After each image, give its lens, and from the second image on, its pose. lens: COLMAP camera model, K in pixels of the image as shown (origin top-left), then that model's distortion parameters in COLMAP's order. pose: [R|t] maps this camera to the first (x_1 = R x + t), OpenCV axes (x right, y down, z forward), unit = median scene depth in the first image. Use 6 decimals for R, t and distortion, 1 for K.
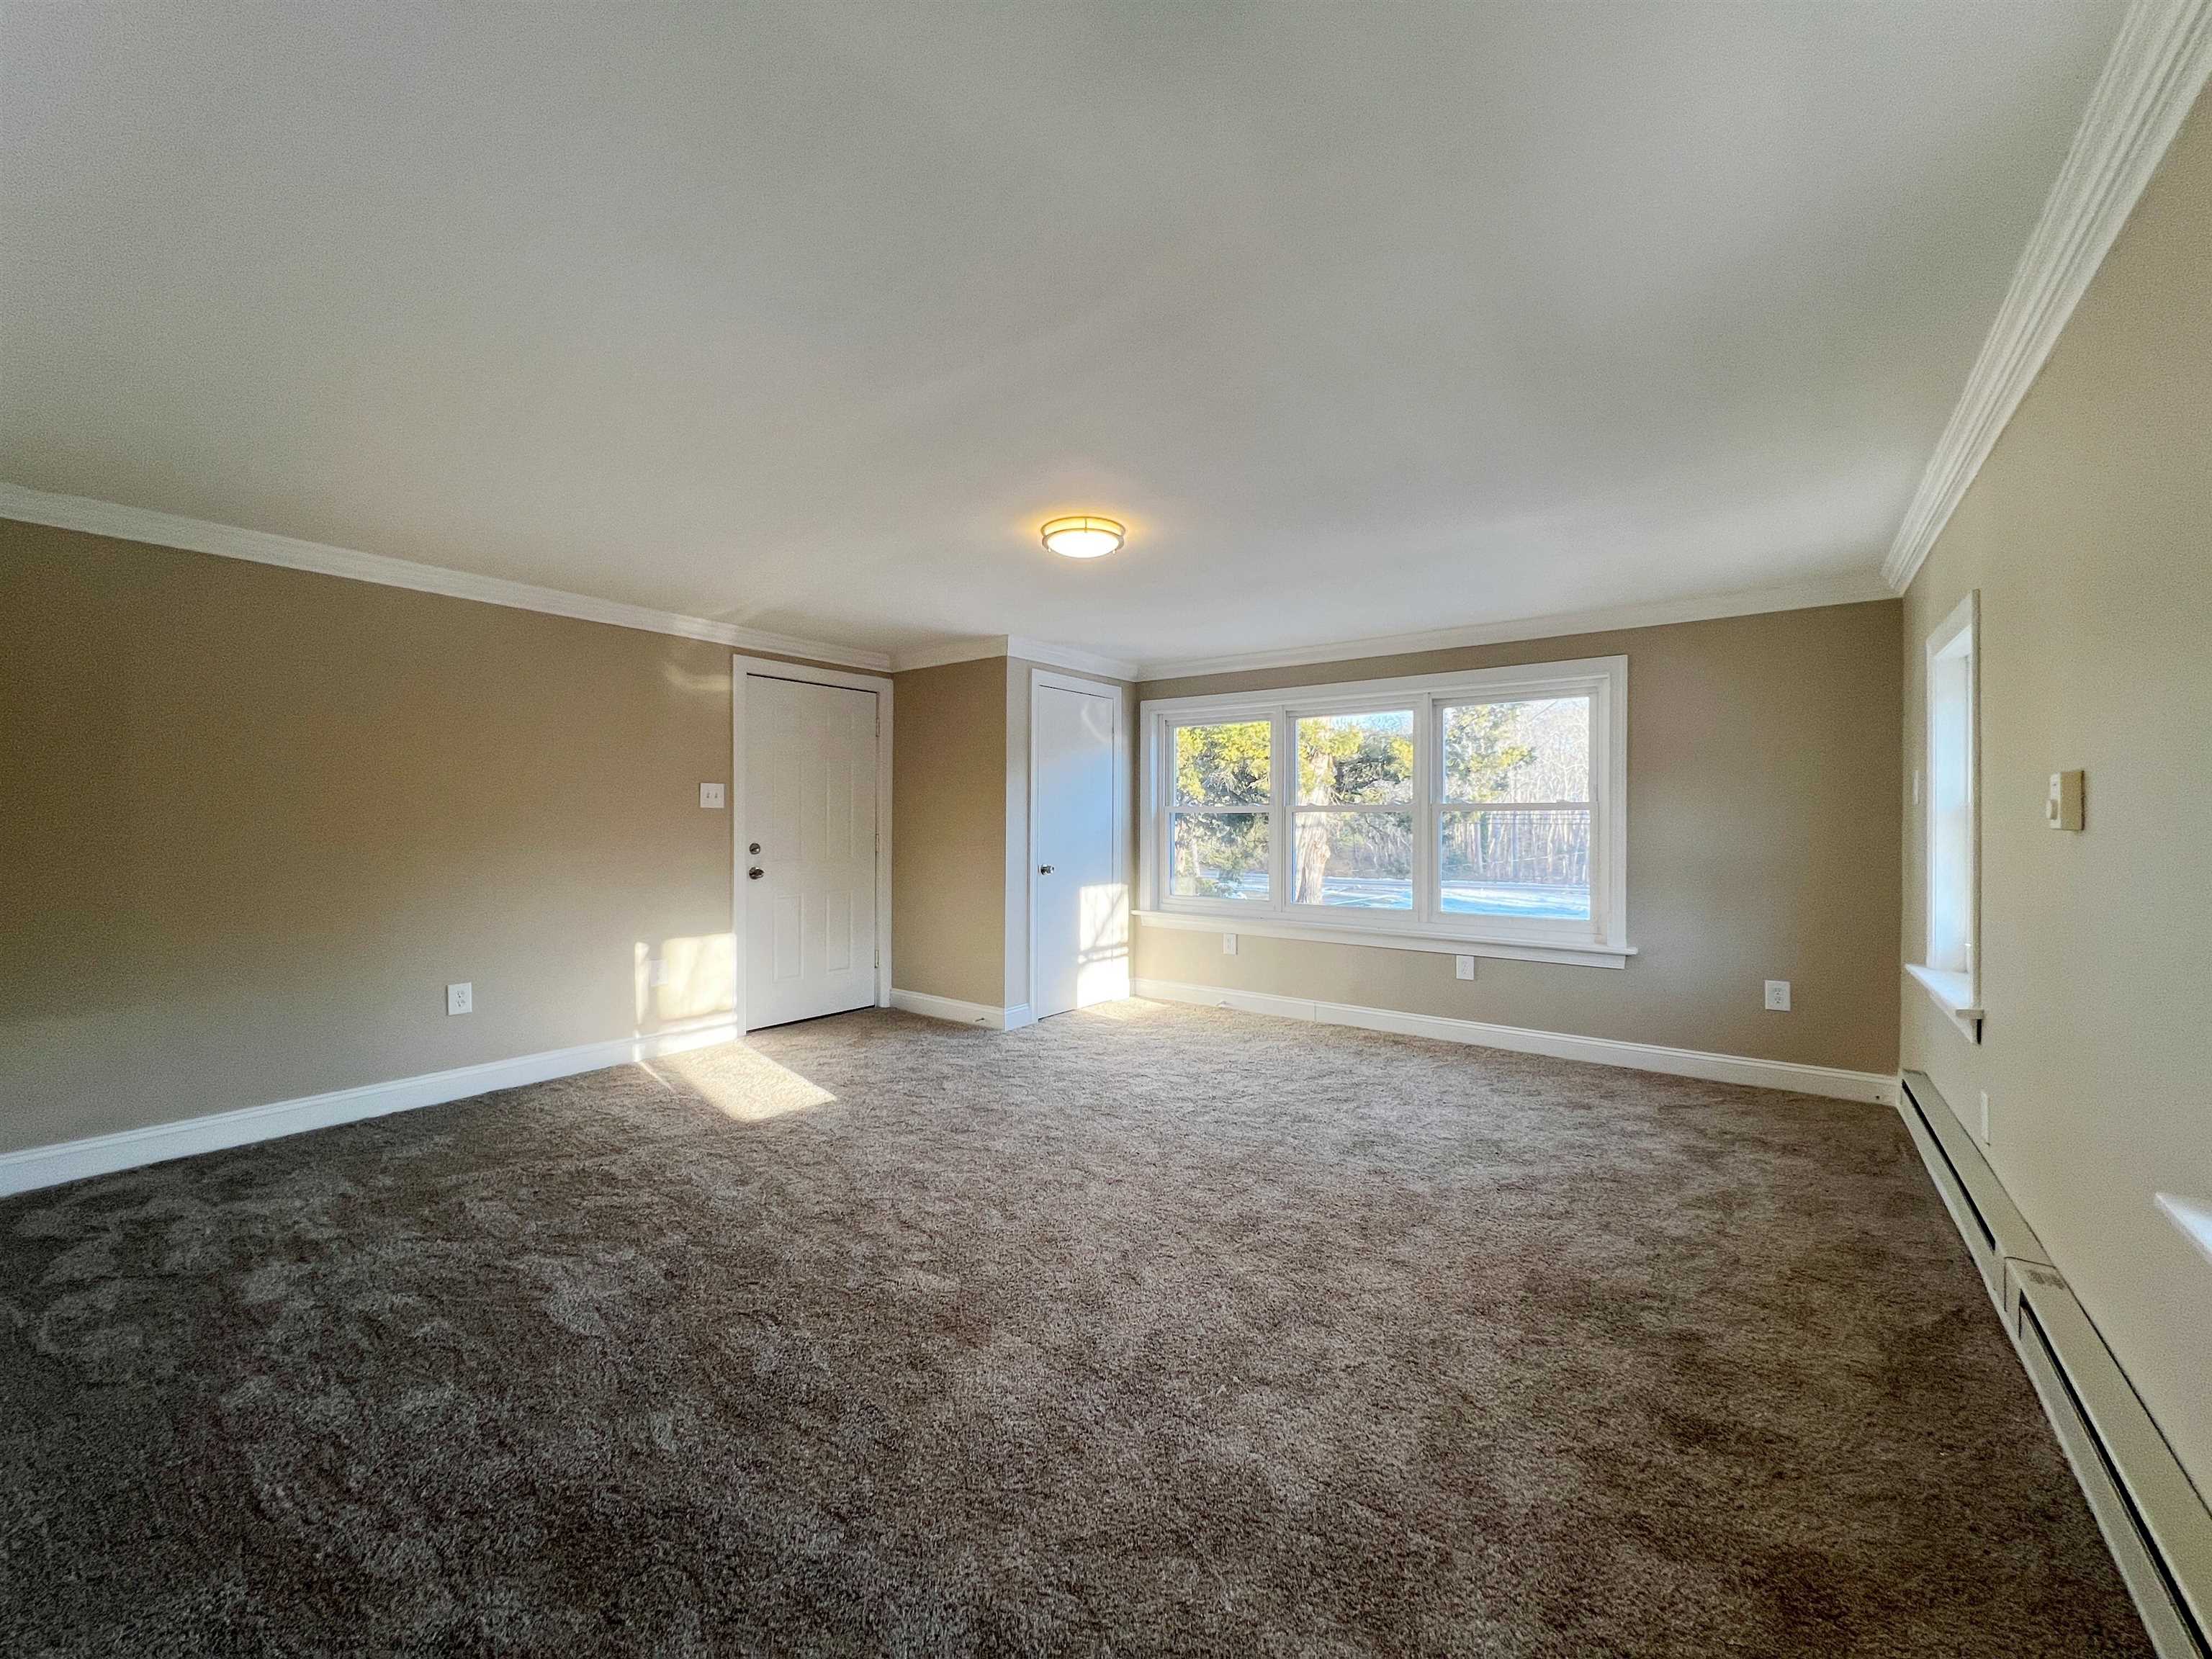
lens RADIAL K [[881.9, 0, 1097.5], [0, 881.9, 829.9], [0, 0, 1]] dist [-0.001867, 0.000033]
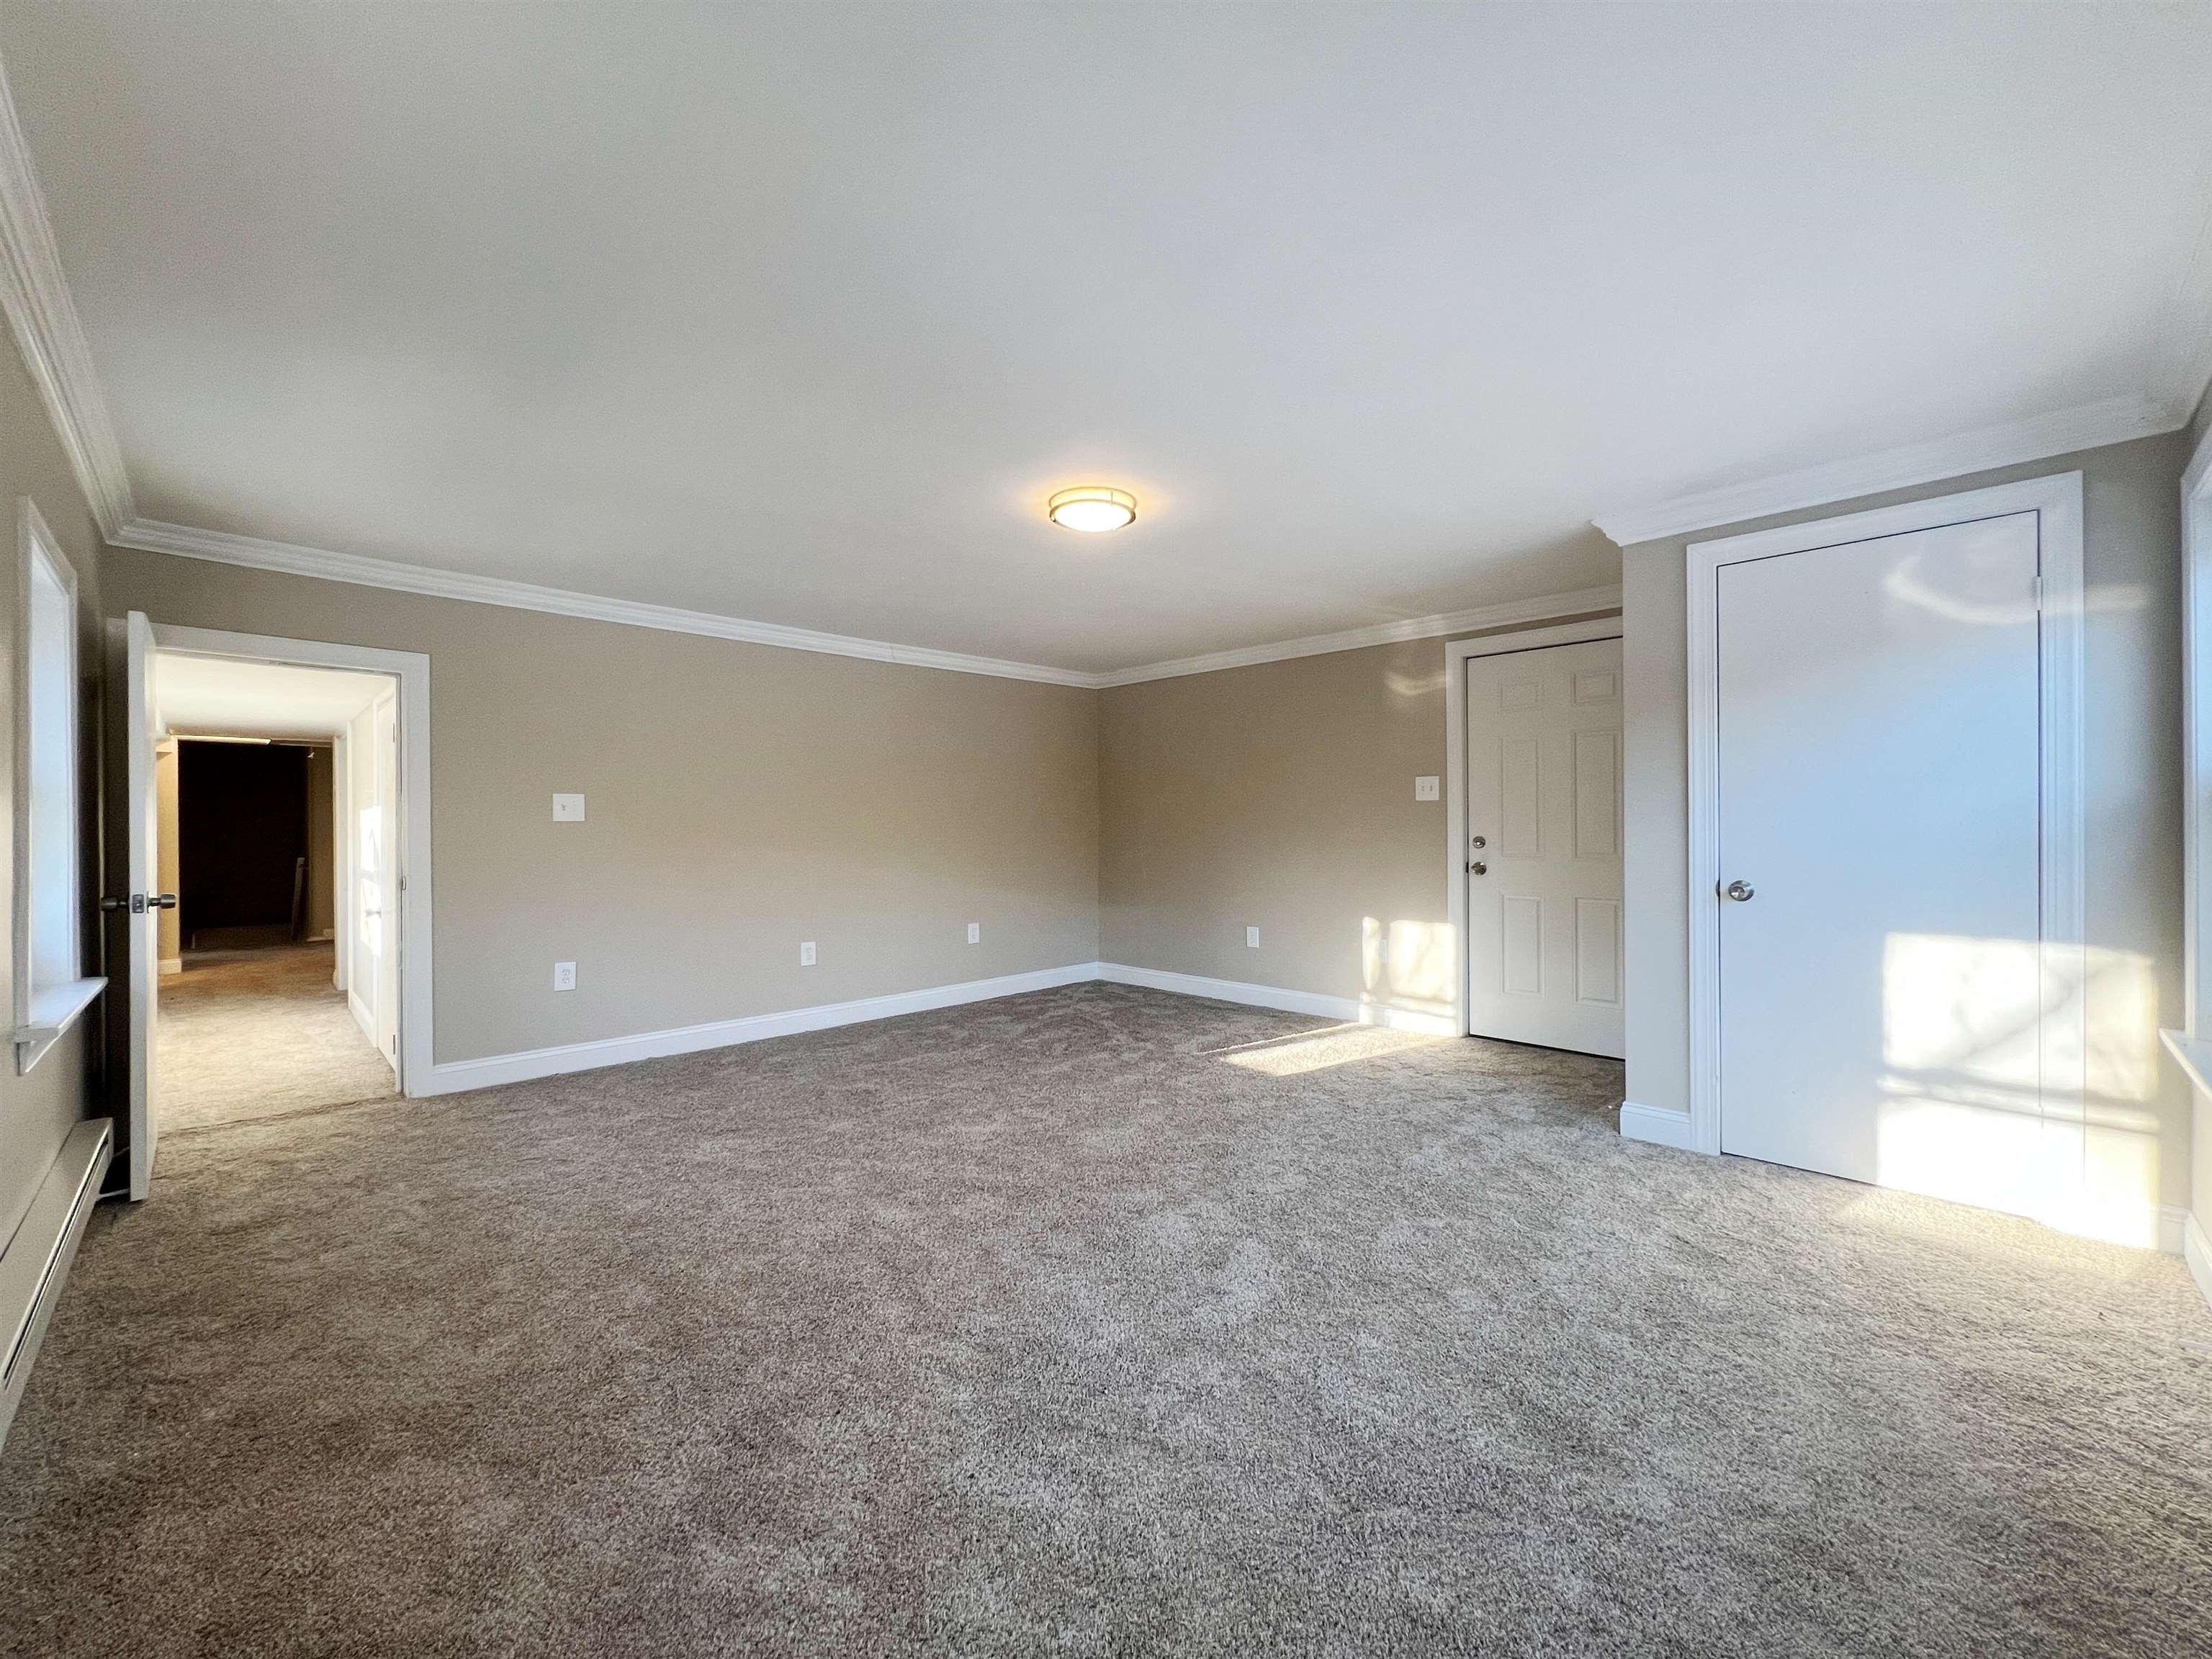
lens RADIAL K [[881.9, 0, 1097.5], [0, 881.9, 829.9], [0, 0, 1]] dist [-0.001867, 0.000033]
pose [[-0.131325, 0.003719, -0.991332, 0.619296], [0.000868, 0.999993, 0.003637, 0.004992], [0.991339, -0.000383, -0.131328, 0.749985]]
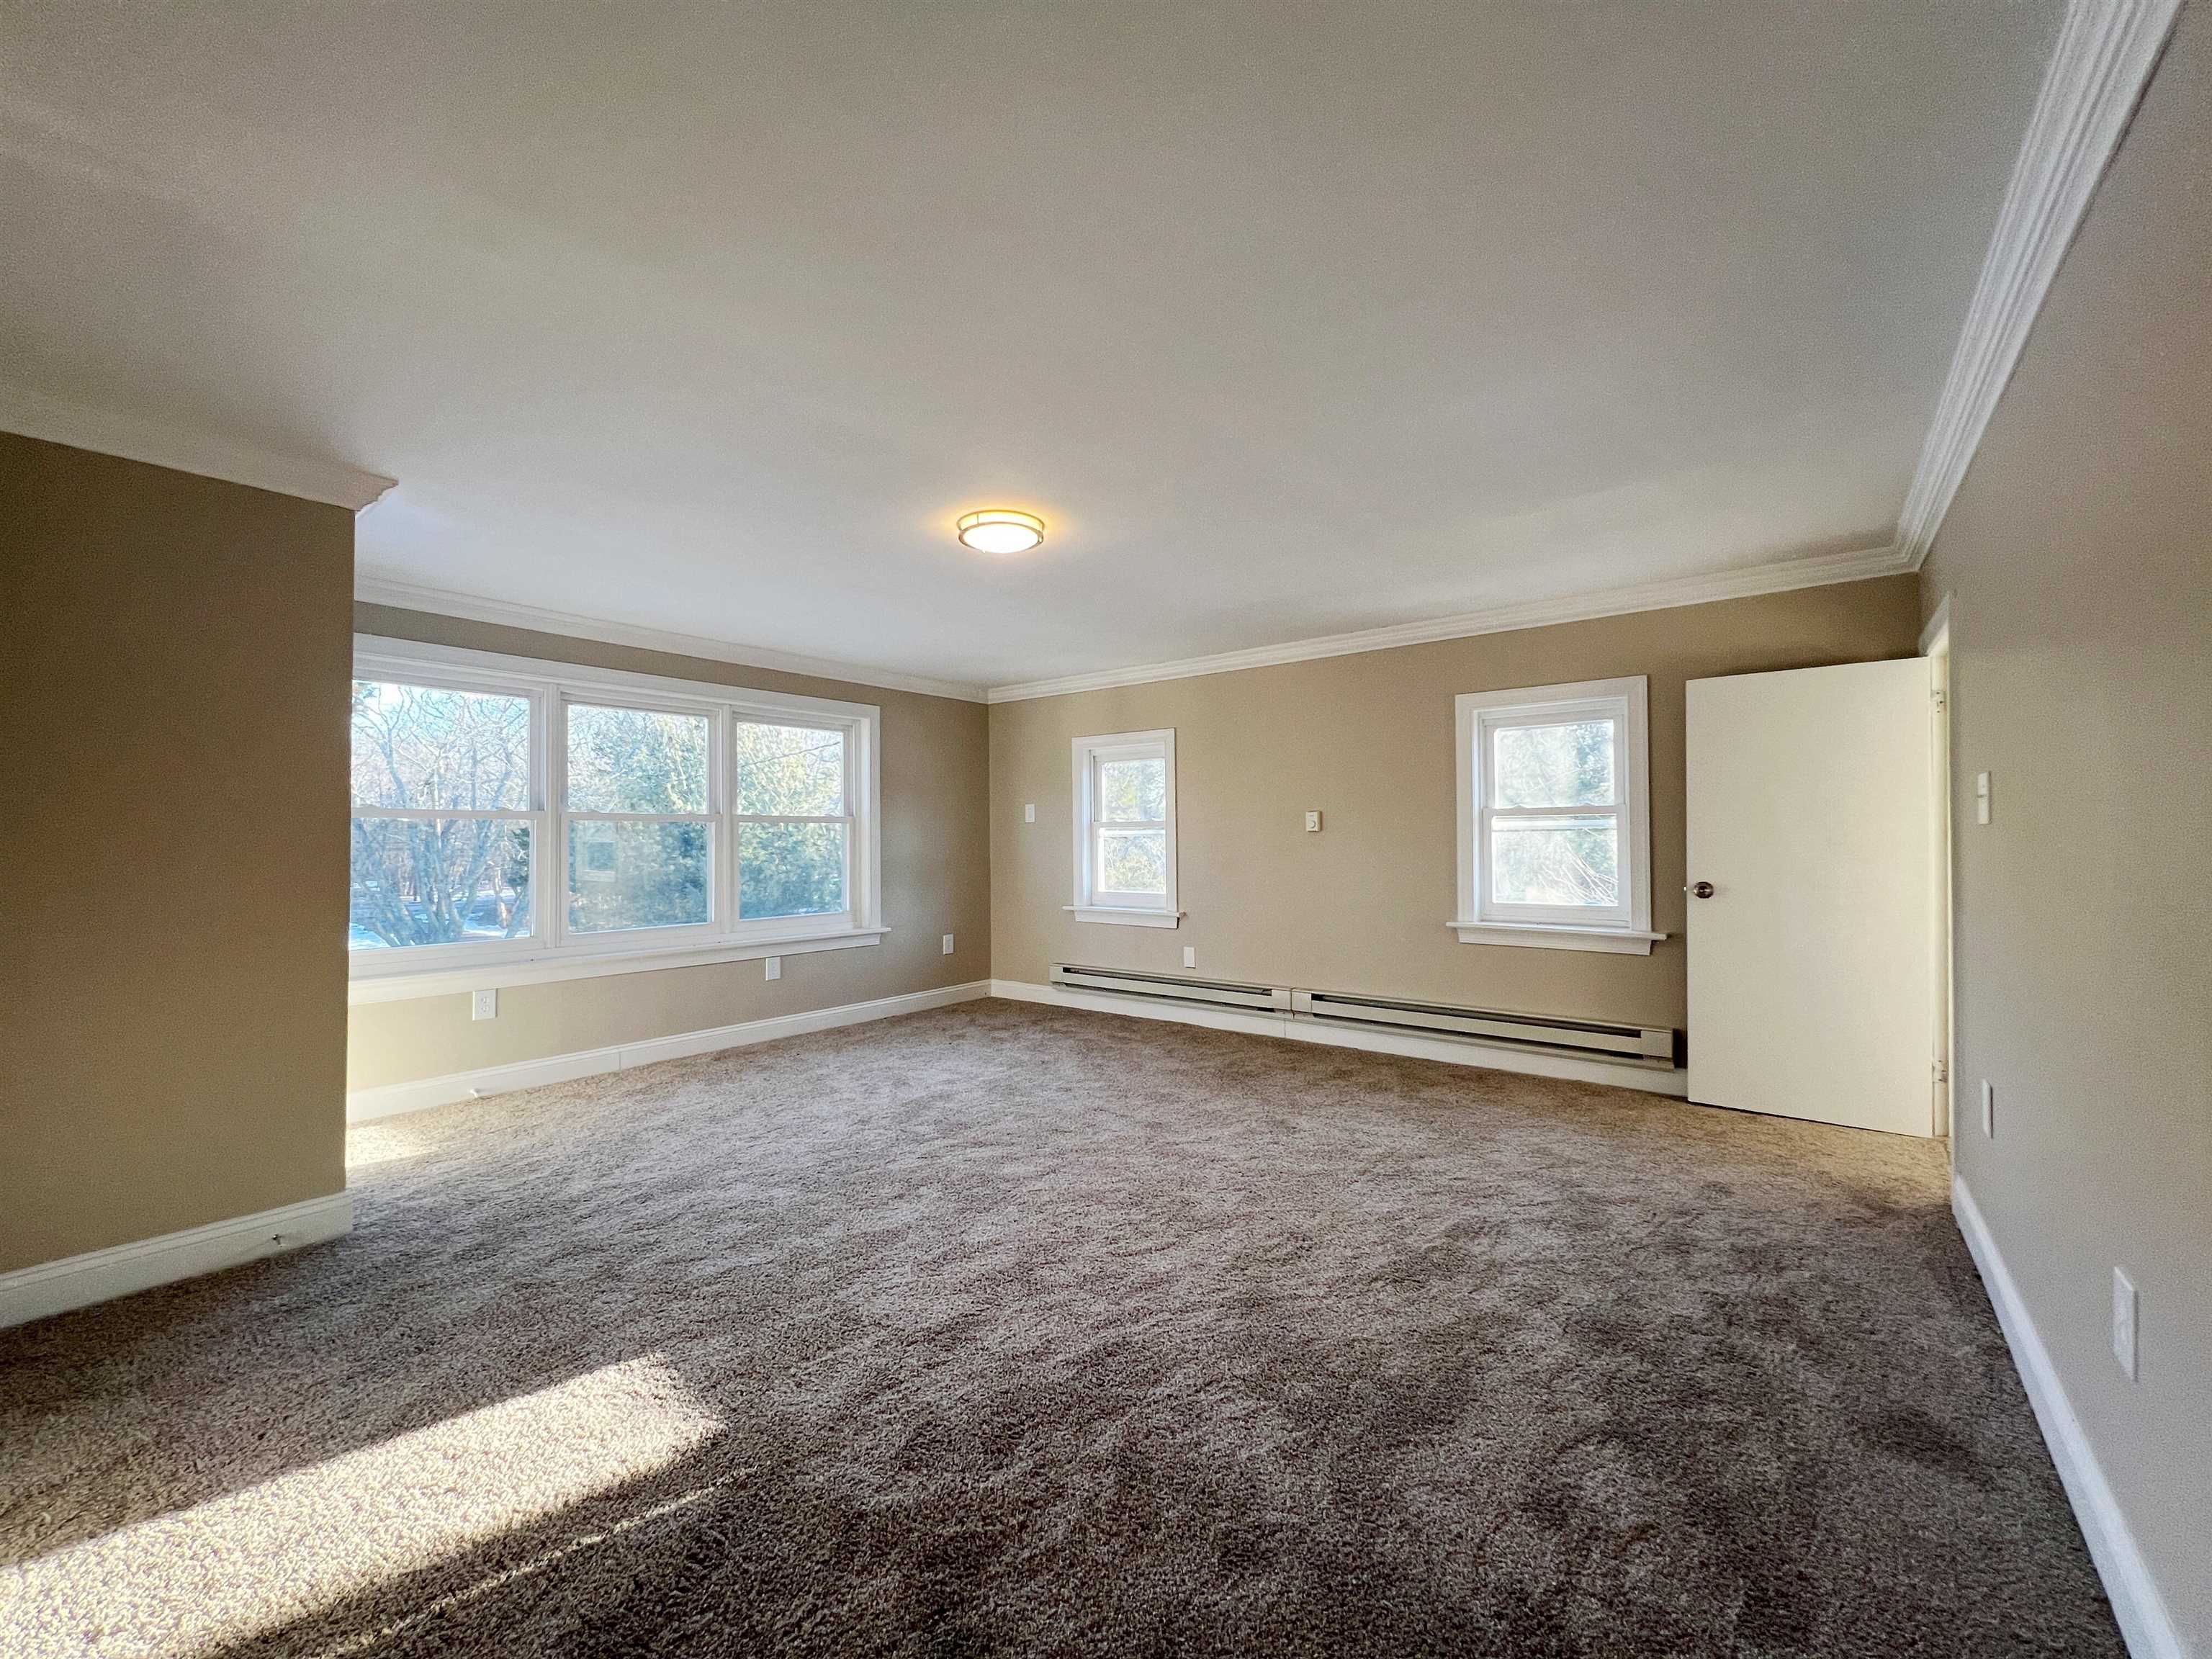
lens RADIAL K [[881.9, 0, 1097.5], [0, 881.9, 829.9], [0, 0, 1]] dist [-0.001867, 0.000033]
pose [[0.021364, 0.009067, 0.999731, -0.654765], [0.013152, 0.999870, -0.009350, 0.002735], [-0.999685, 0.013348, 0.021242, 0.582521]]
